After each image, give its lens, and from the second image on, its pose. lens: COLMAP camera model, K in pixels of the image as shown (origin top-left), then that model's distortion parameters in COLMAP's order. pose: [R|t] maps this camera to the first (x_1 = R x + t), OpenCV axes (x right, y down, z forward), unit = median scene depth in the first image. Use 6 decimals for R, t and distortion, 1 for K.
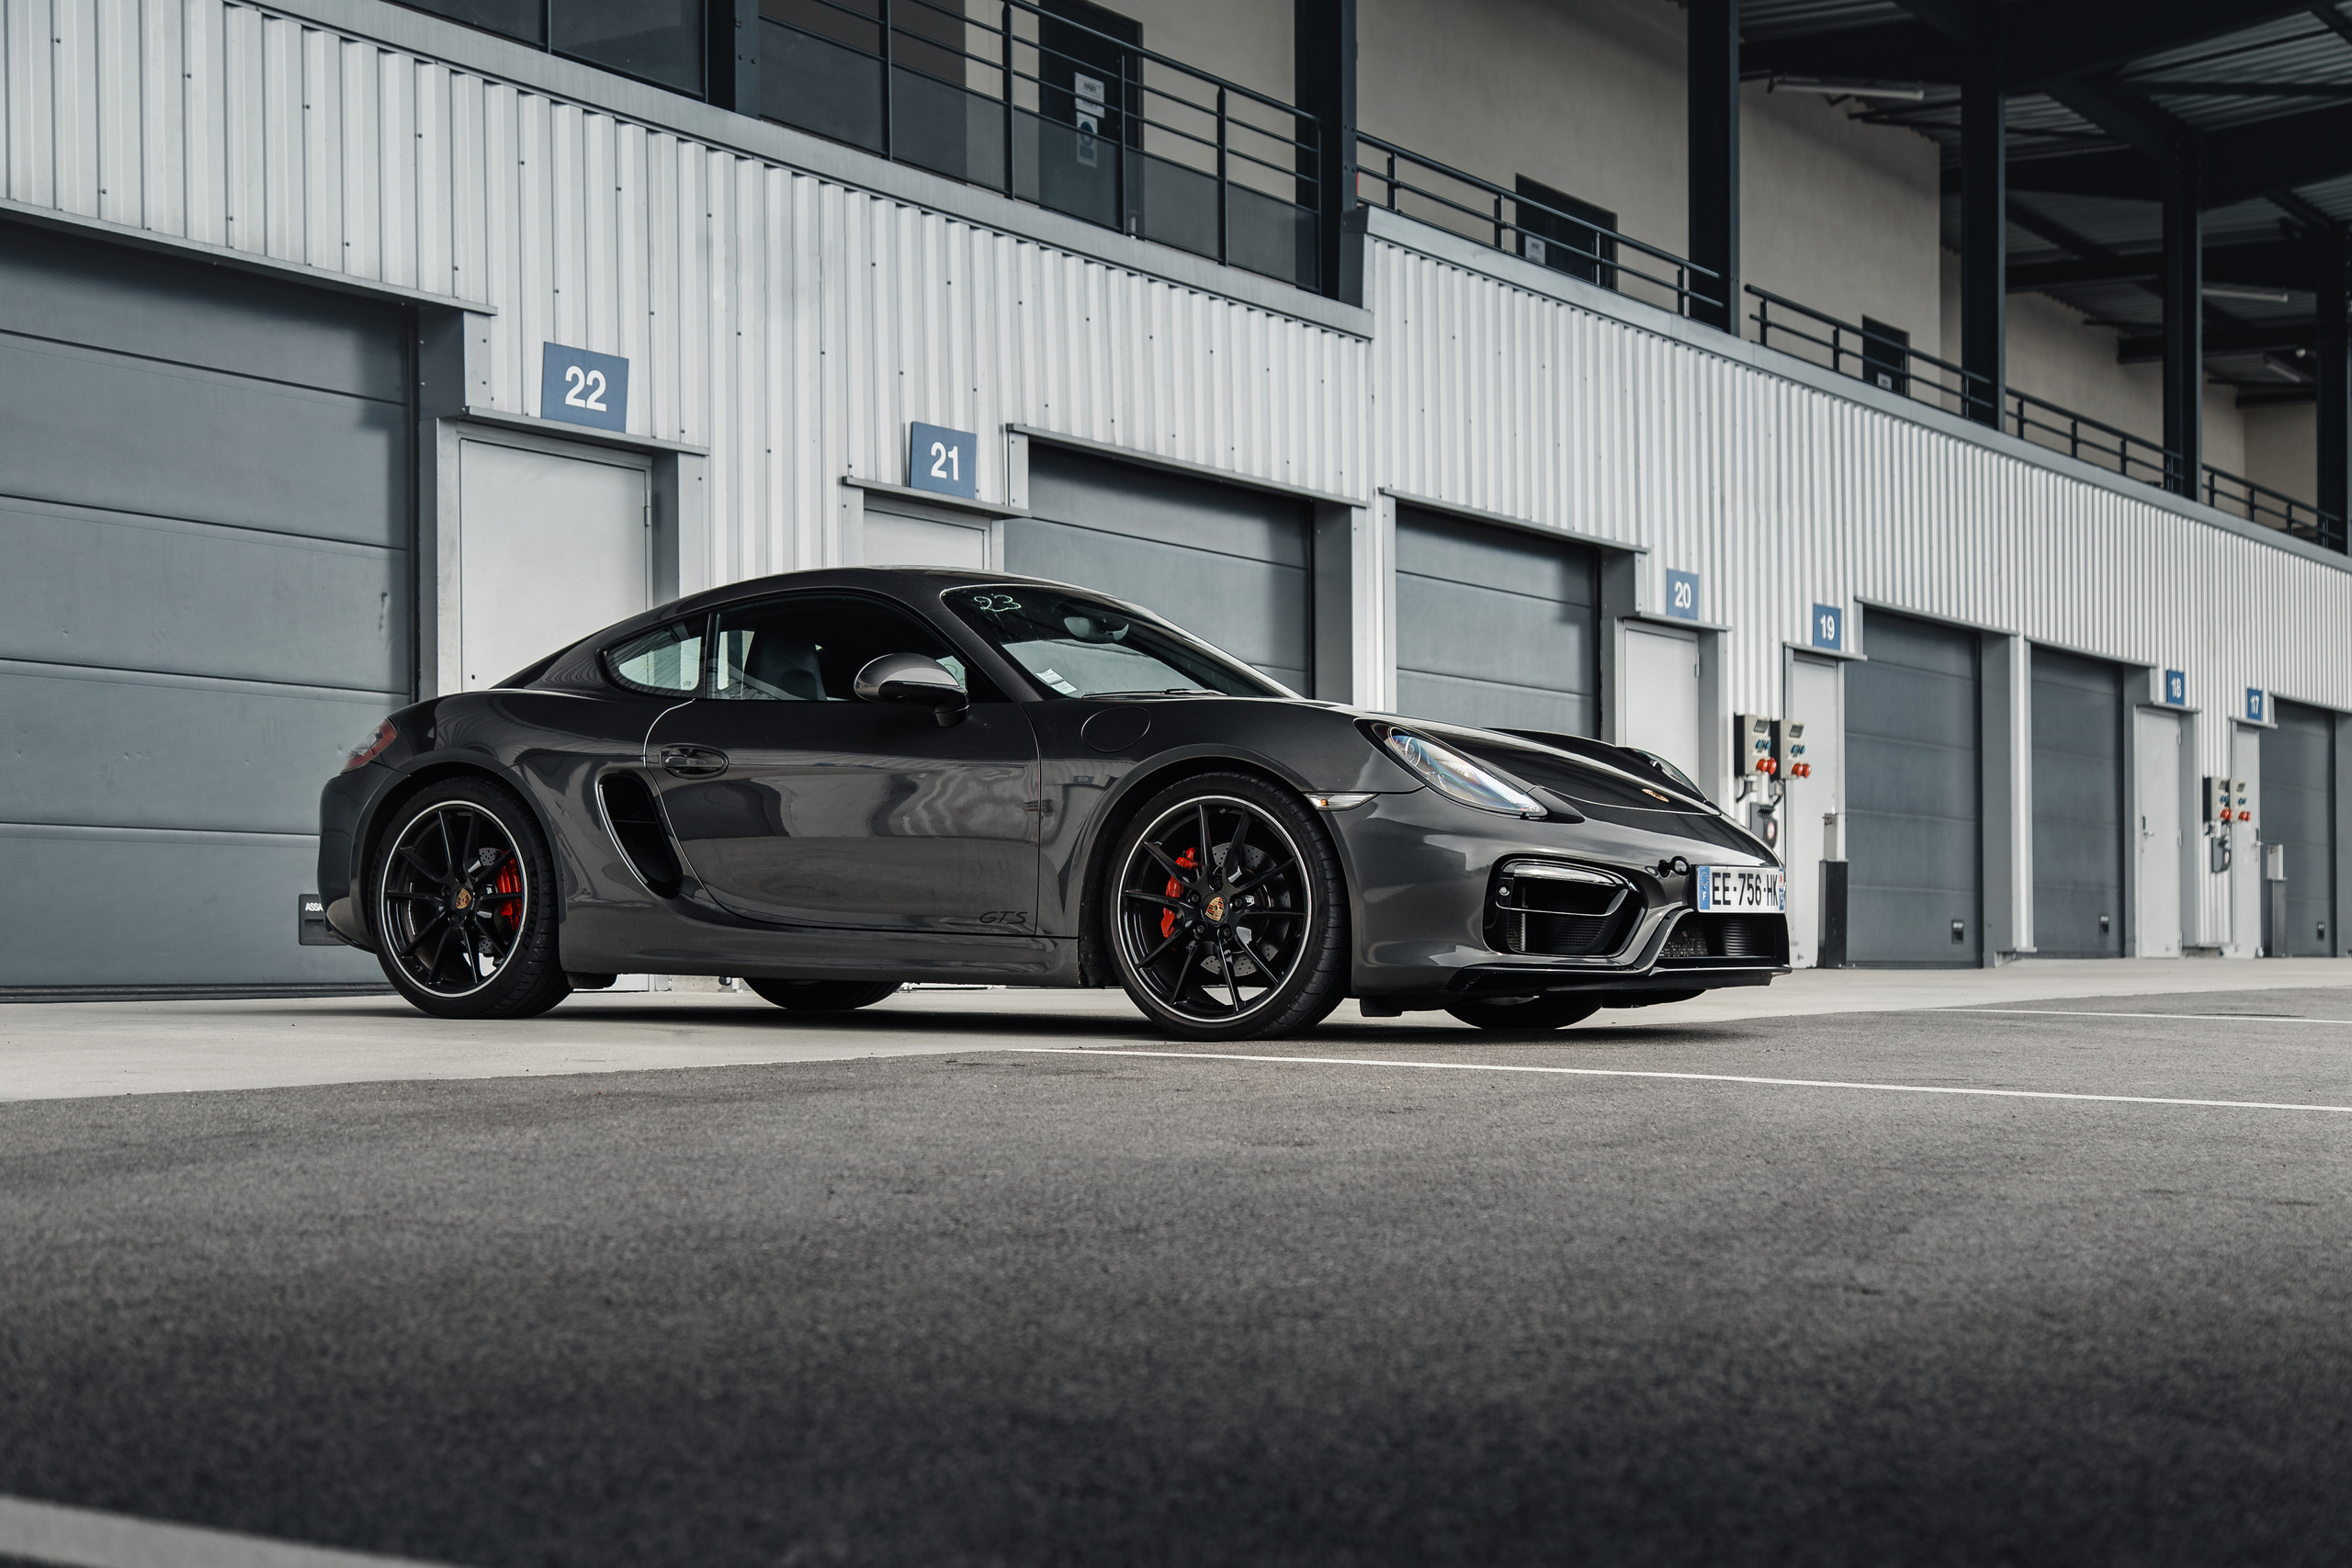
lens RADIAL K [[3451.9, 0, 1176.0], [0, 3451.9, 784.0], [0, 0, 1]] dist [0.030405, 0.012248]
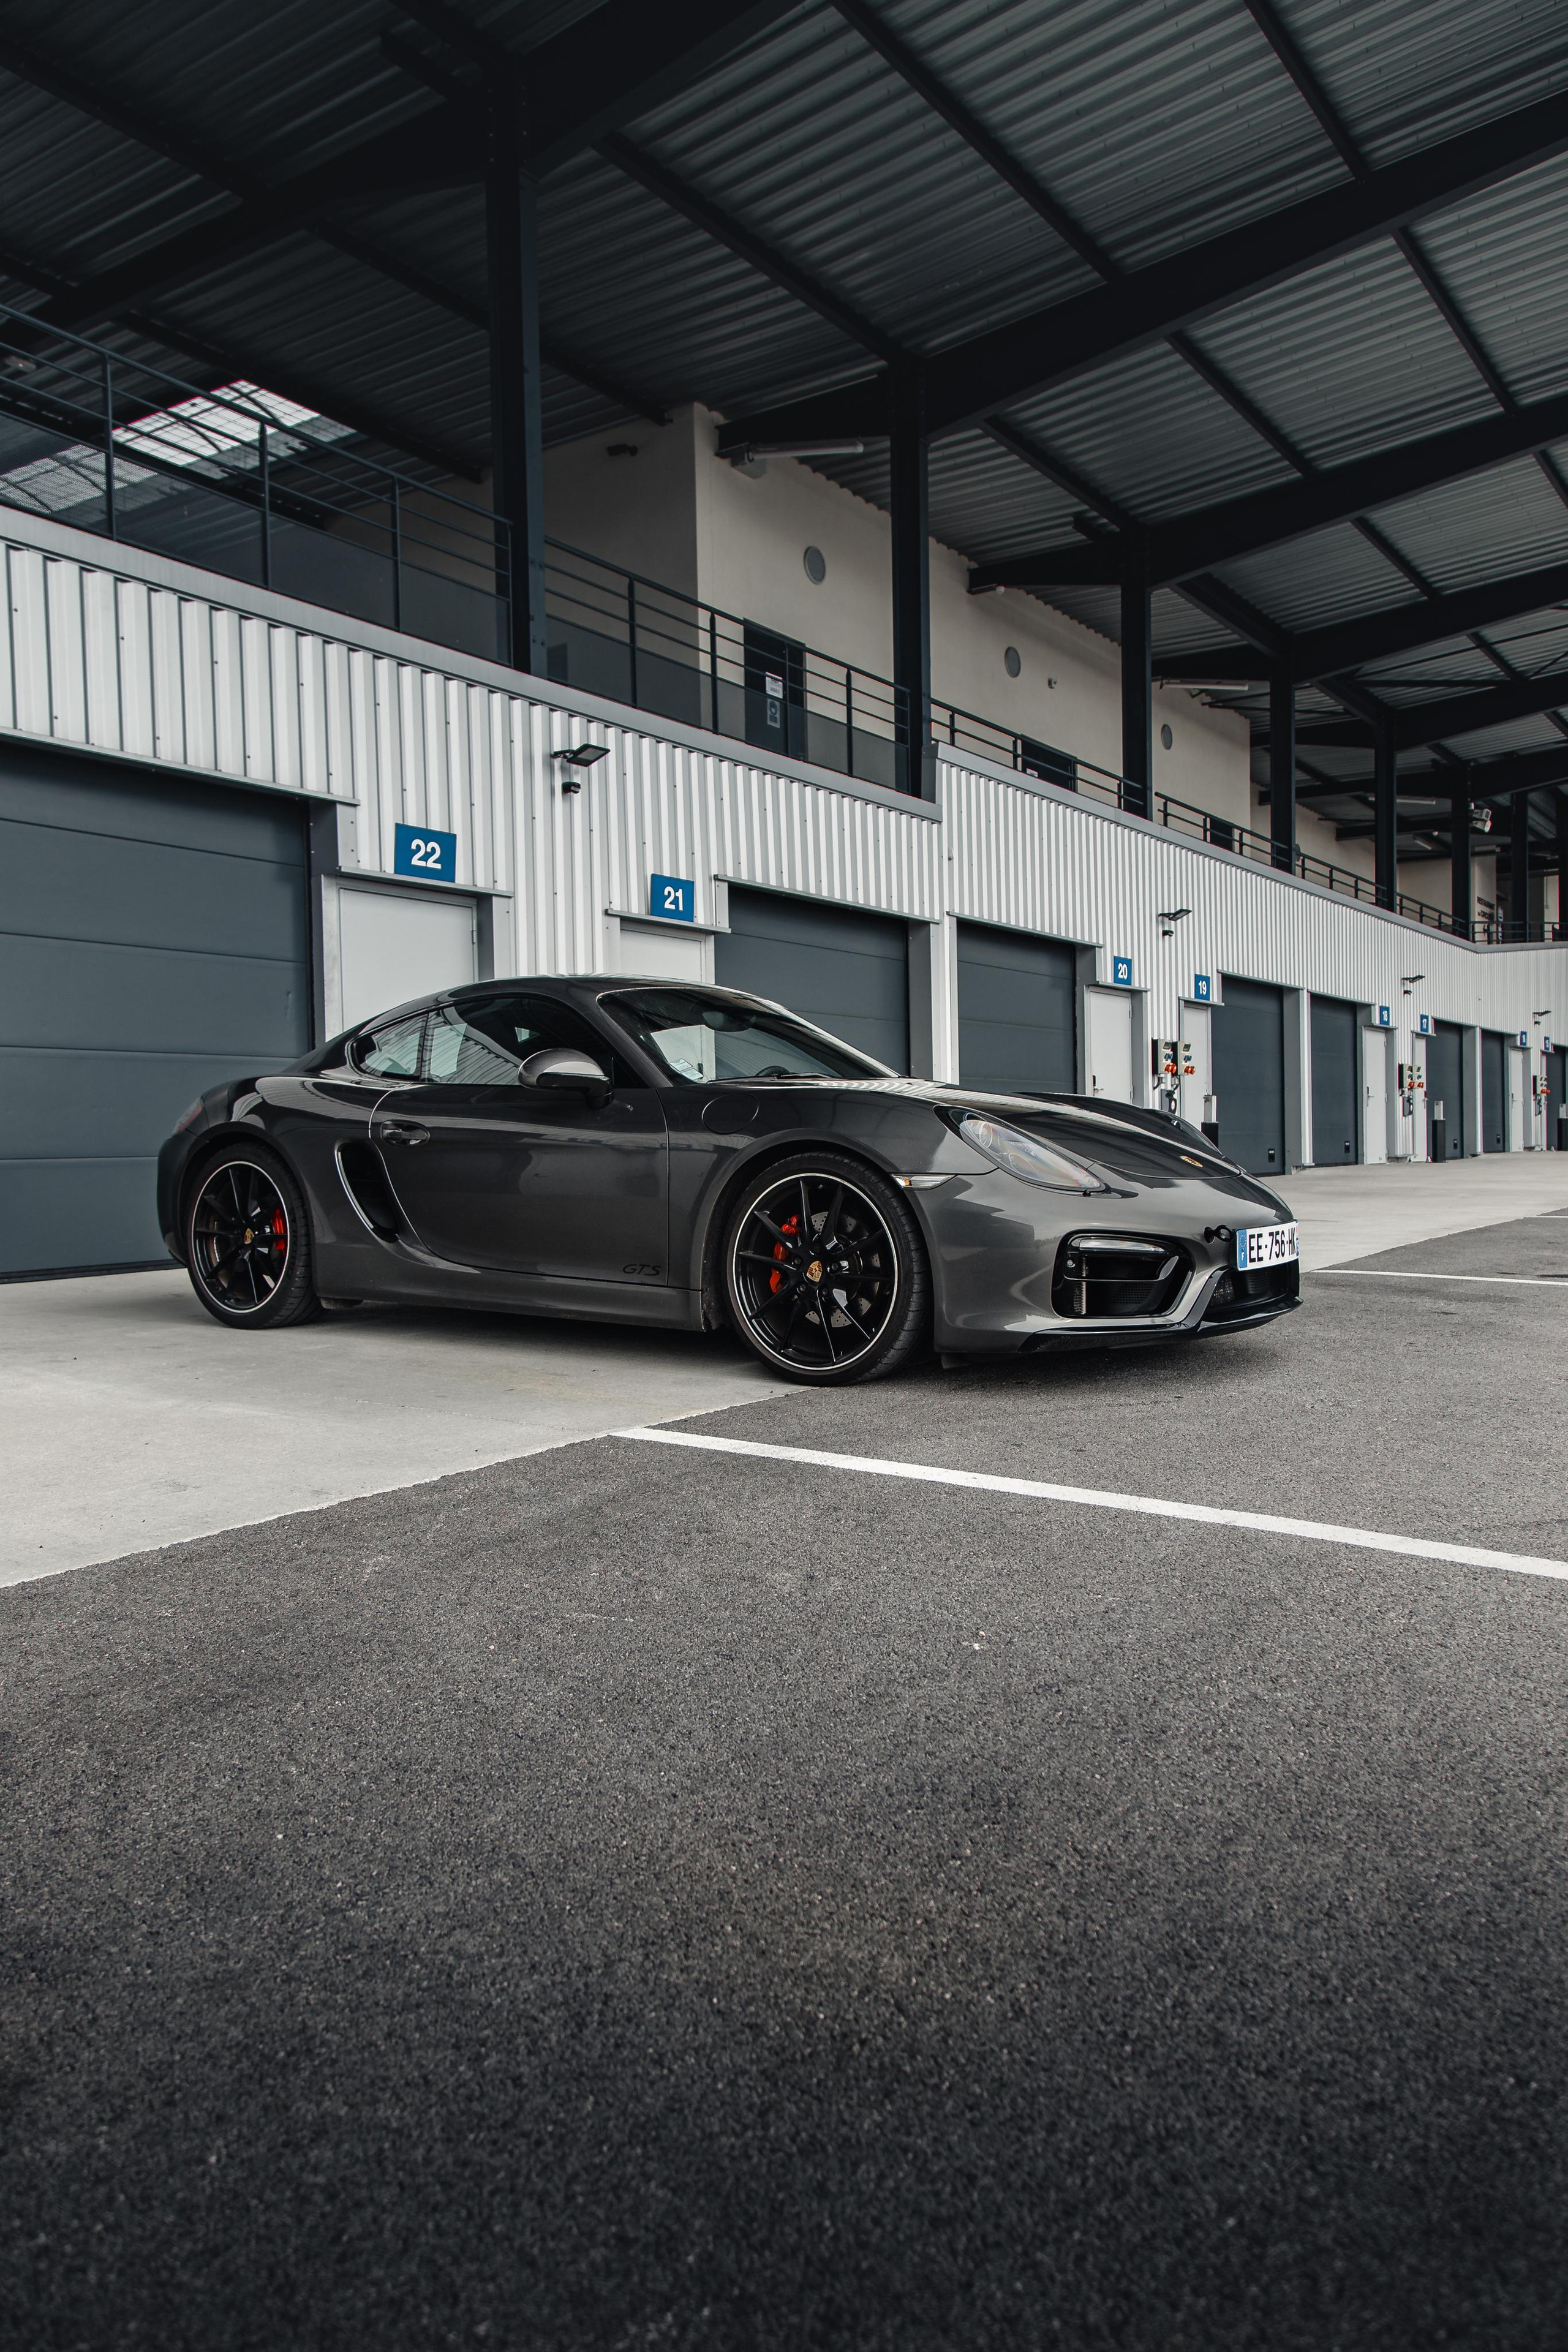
lens RADIAL K [[1646.8, 0, 780.0], [0, 1646.8, 1147.0], [0, 0, 1]] dist [-0.002123, 0.000123]
pose [[0.999024, -0.013174, -0.042160, 0.010502], [0.015374, 0.998514, 0.052281, -0.015382], [0.041408, -0.052878, 0.997742, 0.202198]]
